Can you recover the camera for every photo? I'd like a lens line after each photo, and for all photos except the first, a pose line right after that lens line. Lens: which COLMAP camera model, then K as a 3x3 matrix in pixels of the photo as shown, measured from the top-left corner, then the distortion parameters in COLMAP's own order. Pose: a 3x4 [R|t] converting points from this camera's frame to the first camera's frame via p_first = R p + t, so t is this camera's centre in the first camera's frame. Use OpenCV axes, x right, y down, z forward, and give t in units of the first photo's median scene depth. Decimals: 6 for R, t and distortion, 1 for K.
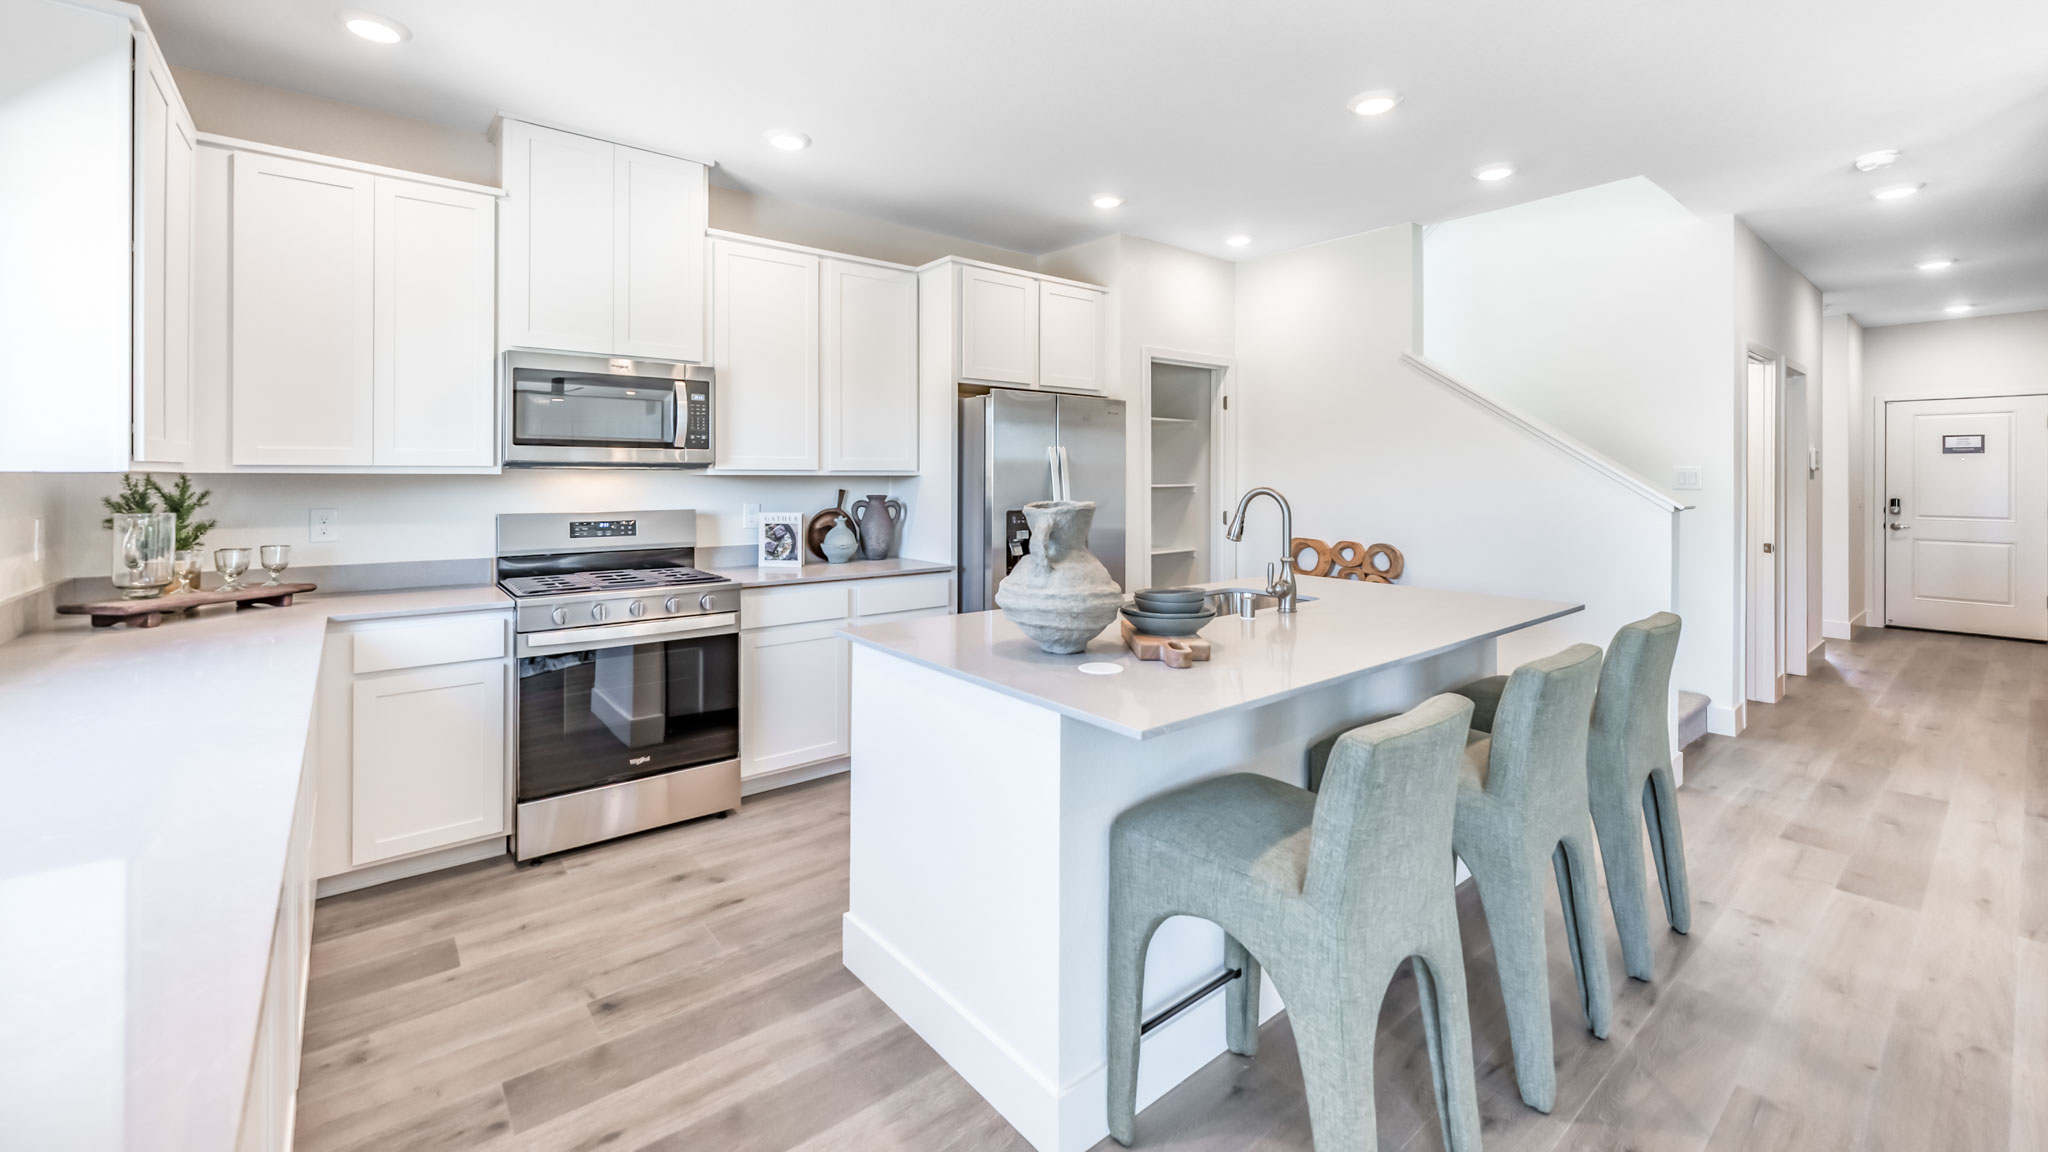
lens RADIAL K [[819.8, 0, 1023.0], [0, 819.8, 474.5], [0, 0, 1]] dist [-0.000281, 0.000157]
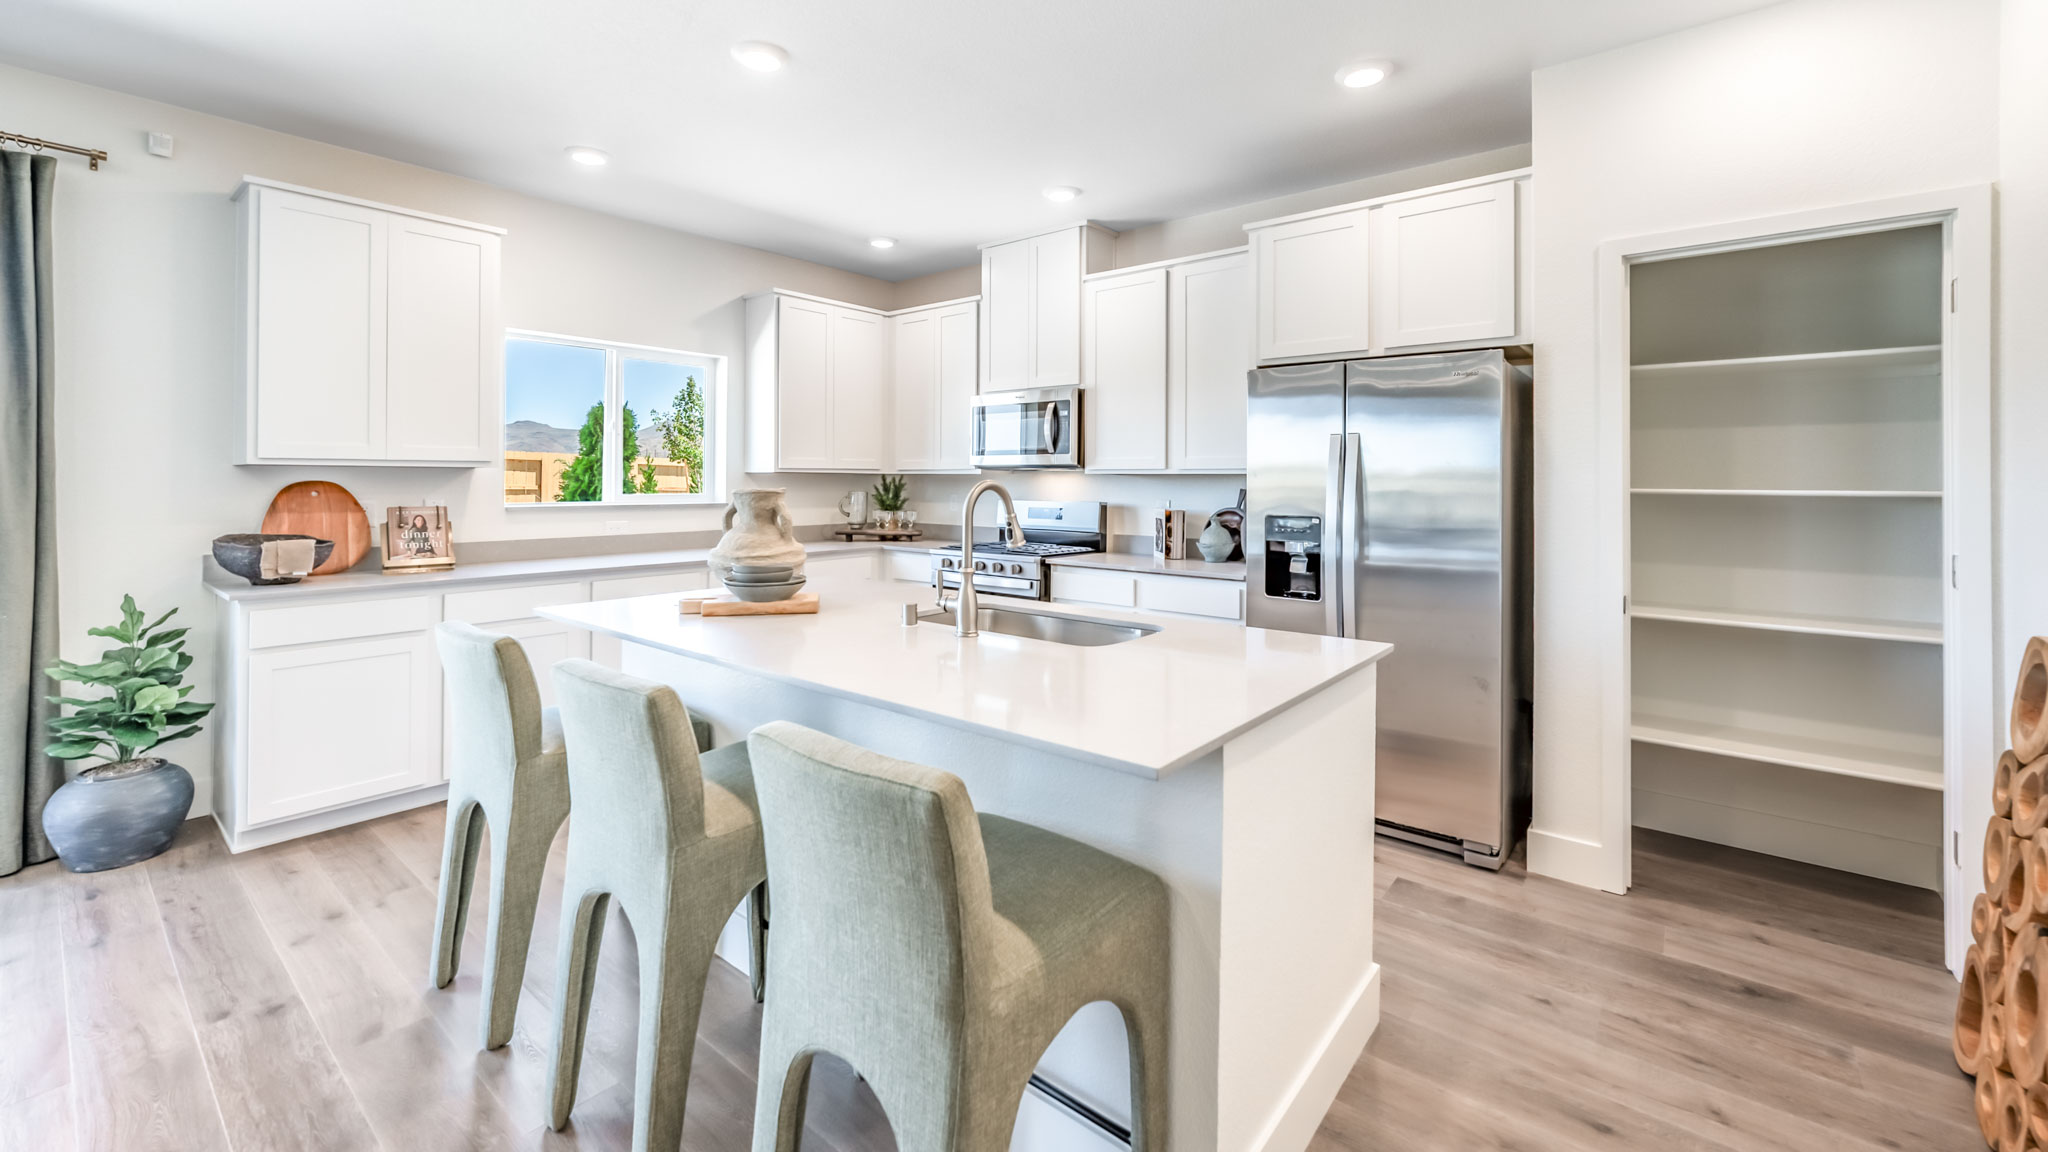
lens RADIAL K [[829.7, 0, 1011.8], [0, 829.7, 474.9], [0, 0, 1]] dist [-0.001657, 0.000062]
pose [[0.188894, -0.002642, -0.981994, 0.806075], [-0.001802, 0.999994, -0.003037, 0.005829], [0.981996, 0.002343, 0.188888, 0.636842]]
